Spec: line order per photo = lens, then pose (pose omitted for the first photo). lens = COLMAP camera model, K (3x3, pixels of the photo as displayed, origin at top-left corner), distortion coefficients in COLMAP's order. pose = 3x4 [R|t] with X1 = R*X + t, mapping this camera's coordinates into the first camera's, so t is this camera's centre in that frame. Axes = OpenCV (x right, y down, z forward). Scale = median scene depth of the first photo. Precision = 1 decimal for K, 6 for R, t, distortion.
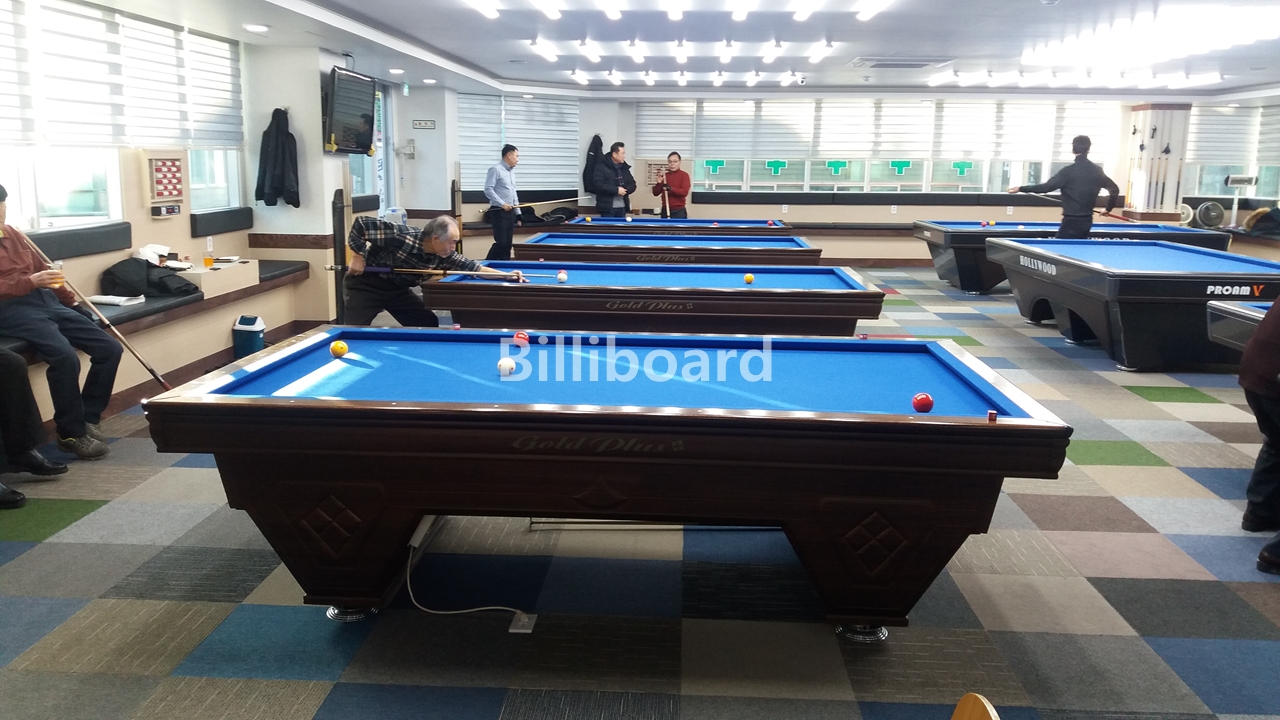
lens RADIAL K [[1075.6, 0, 570.3], [0, 1075.6, 377.7], [0, 0, 1]] dist [0.095296, -0.161051]
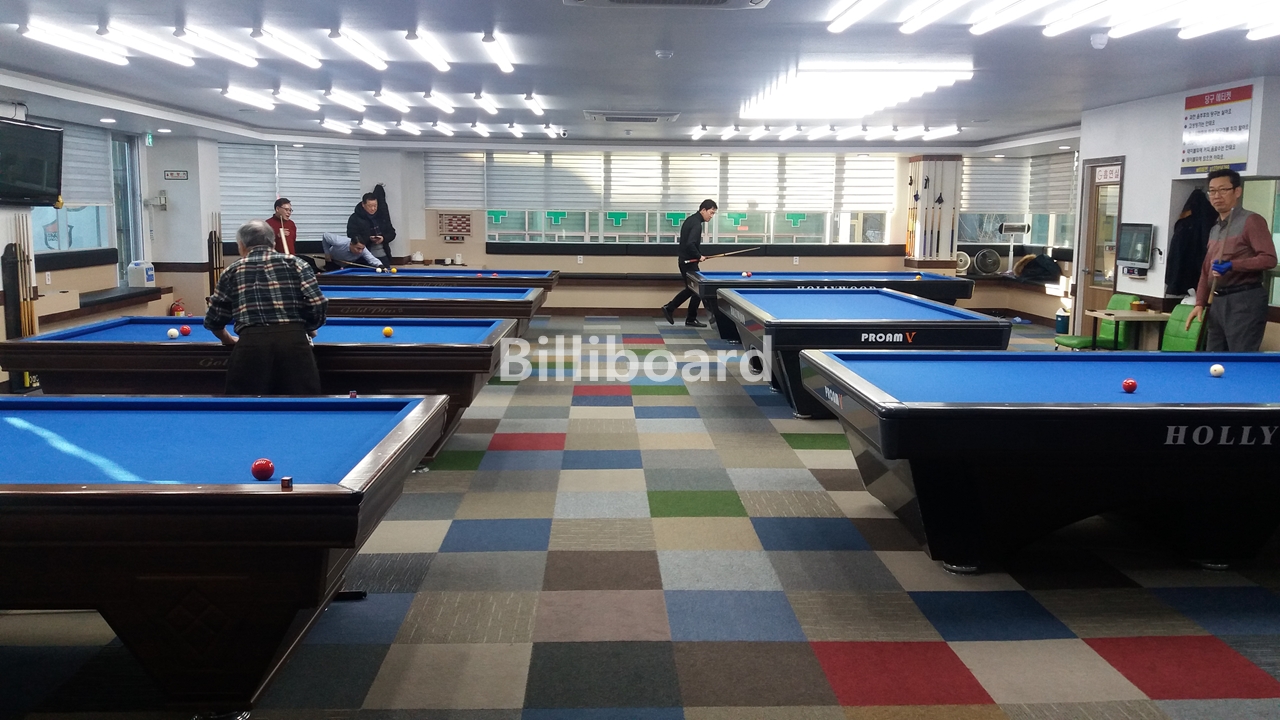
lens RADIAL K [[1075.6, 0, 637.0], [0, 1075.6, 372.5], [0, 0, 1]] dist [0.095296, -0.161051]
pose [[0.995958, -0.018252, 0.087946, 0.180108], [0.022658, 0.998524, -0.049363, -0.001770], [-0.086915, 0.051156, 0.994901, 0.012513]]
